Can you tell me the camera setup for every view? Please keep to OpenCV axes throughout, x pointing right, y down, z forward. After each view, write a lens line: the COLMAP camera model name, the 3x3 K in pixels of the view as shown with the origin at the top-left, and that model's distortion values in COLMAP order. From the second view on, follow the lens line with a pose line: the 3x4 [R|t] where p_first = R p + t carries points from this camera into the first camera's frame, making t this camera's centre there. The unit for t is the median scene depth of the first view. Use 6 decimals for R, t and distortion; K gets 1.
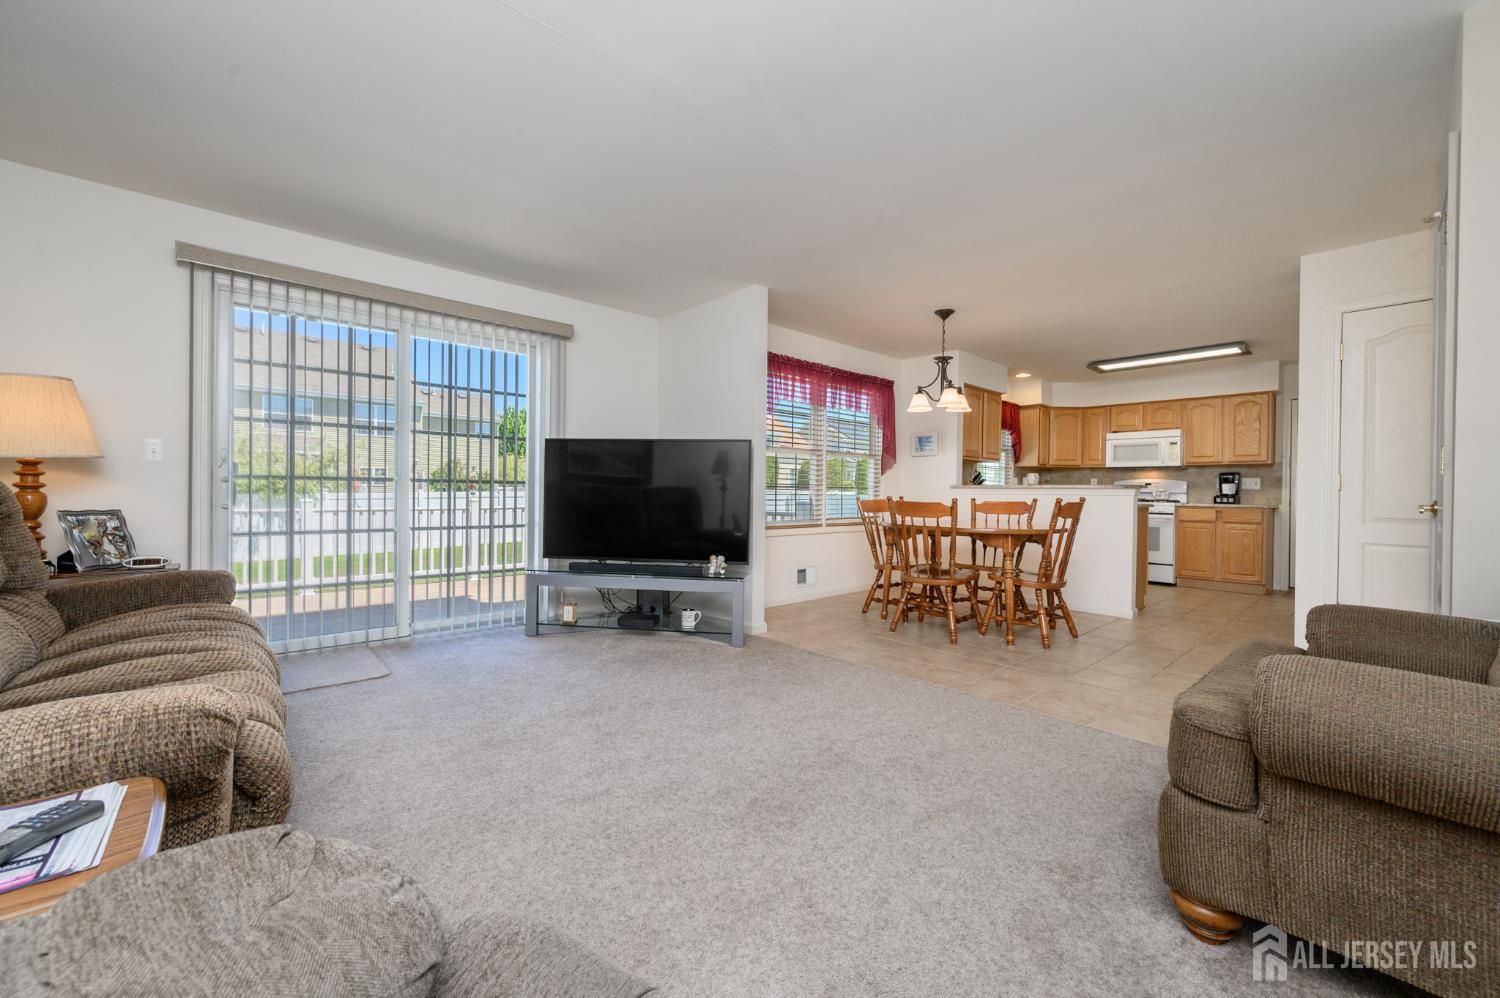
lens RADIAL K [[591.6, 0, 742.7], [0, 591.6, 491.6], [0, 0, 1]] dist [0.002584, 0.000378]
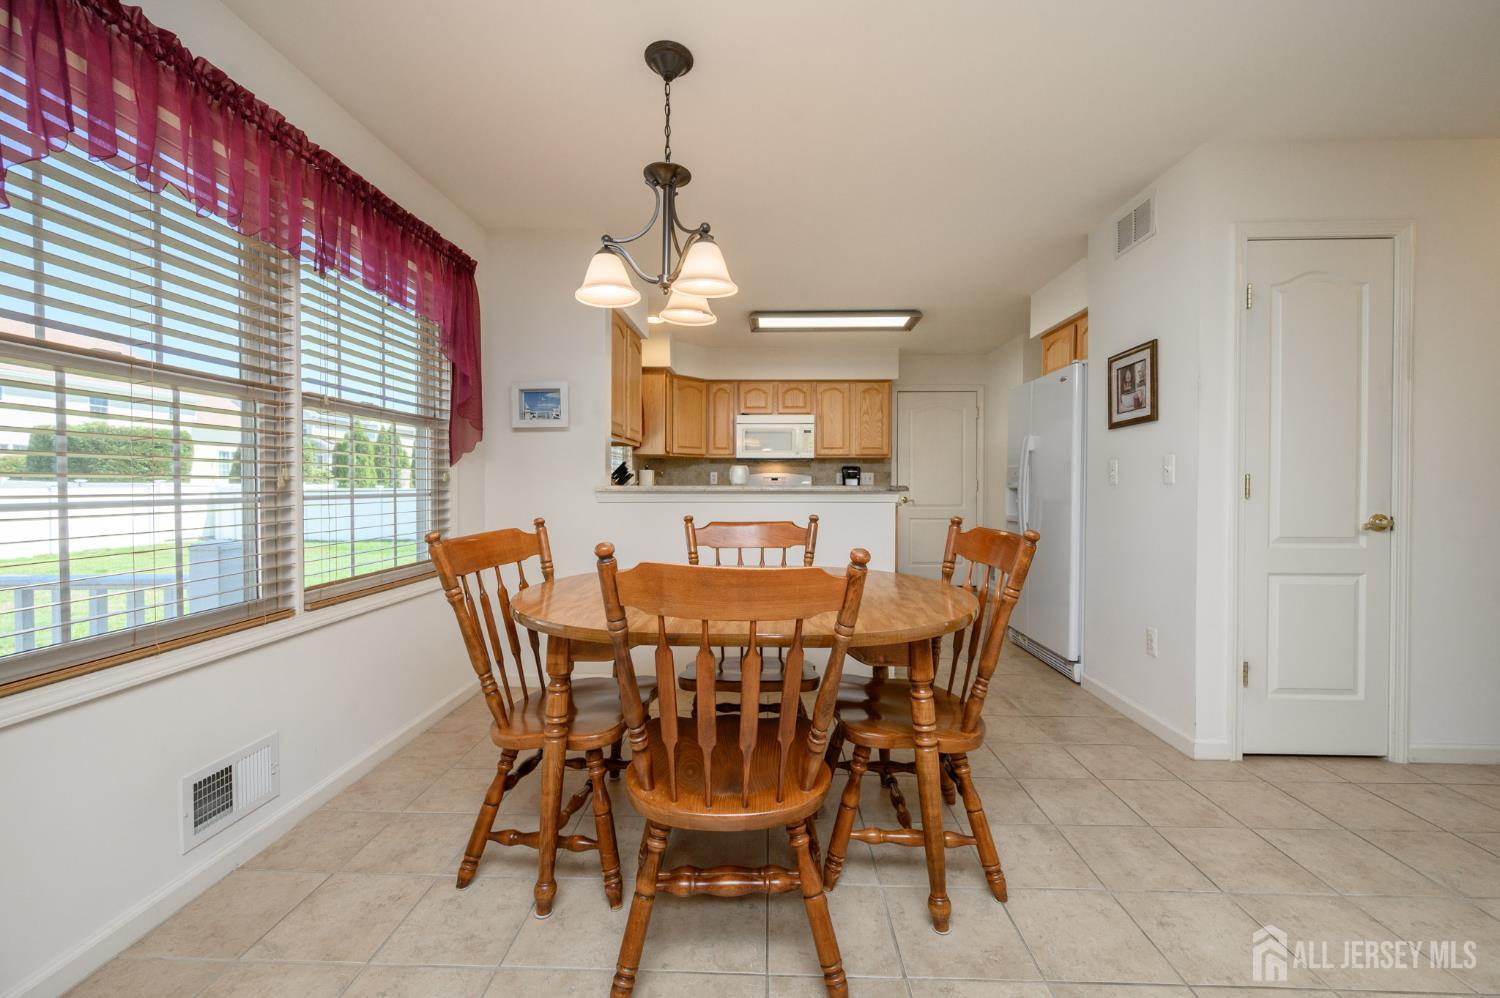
lens RADIAL K [[591.6, 0, 748.7], [0, 591.6, 493.1], [0, 0, 1]] dist [0.002584, 0.000378]
pose [[0.691170, -0.021868, 0.722362, 0.060826], [0.006469, 0.999689, 0.024074, -0.014907], [-0.722664, -0.011966, 0.691096, 0.495672]]
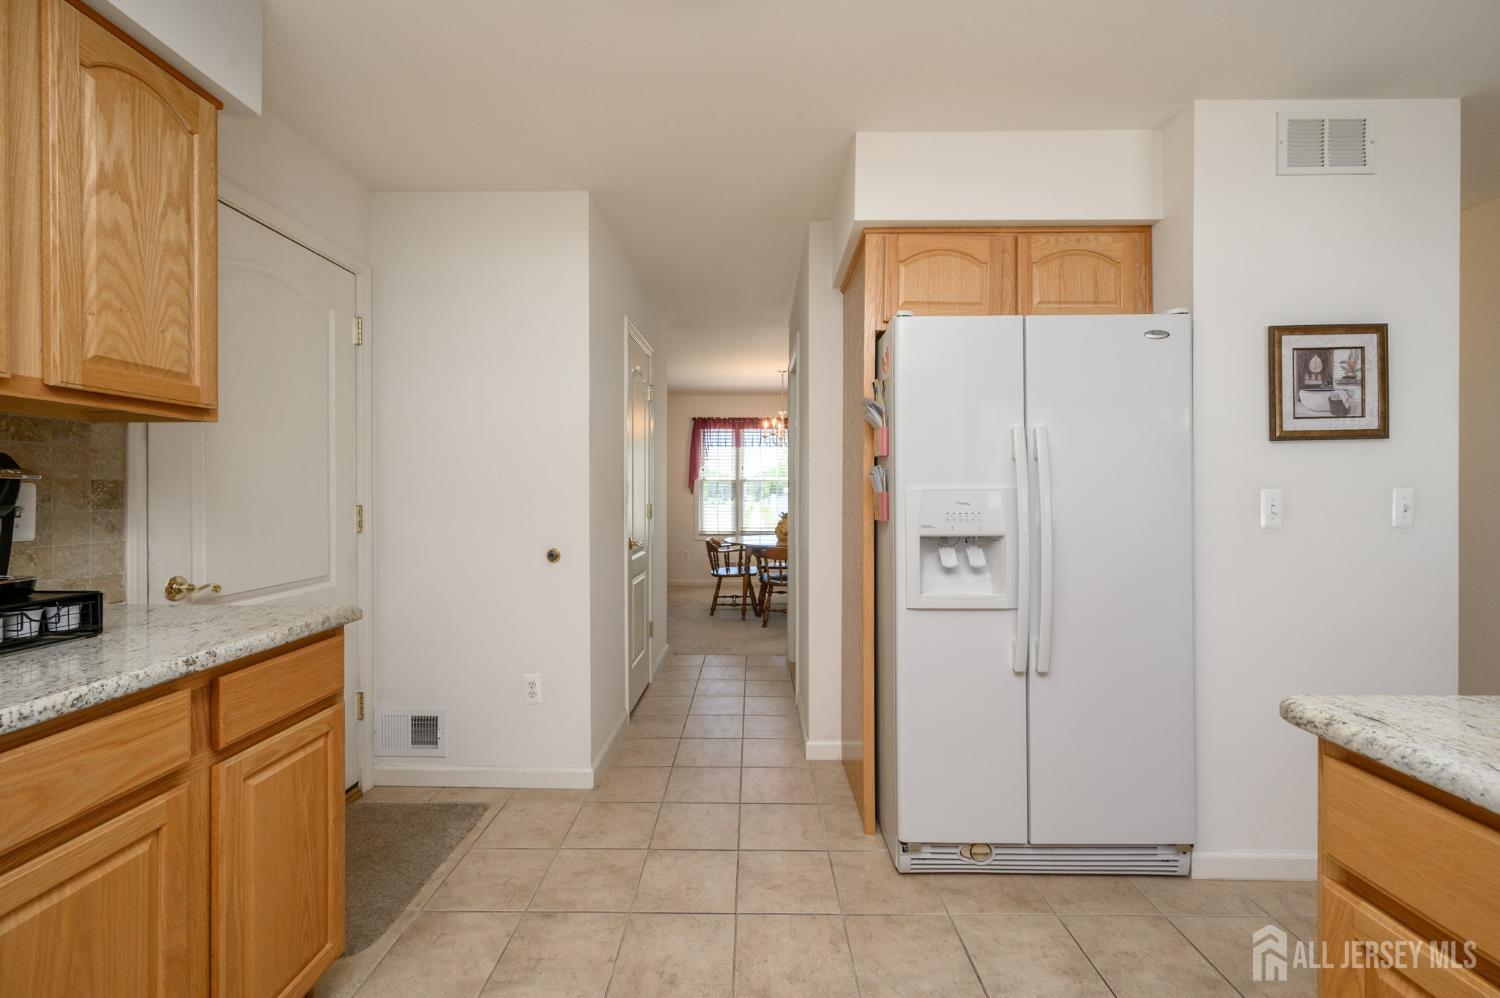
lens RADIAL K [[591.6, 0, 751.6], [0, 591.6, 489.8], [0, 0, 1]] dist [0.002584, 0.000378]
pose [[-0.734129, -0.012580, 0.678894, 0.564779], [-0.013378, 0.999902, 0.004063, -0.024890], [-0.678878, -0.006099, -0.734225, 0.983940]]
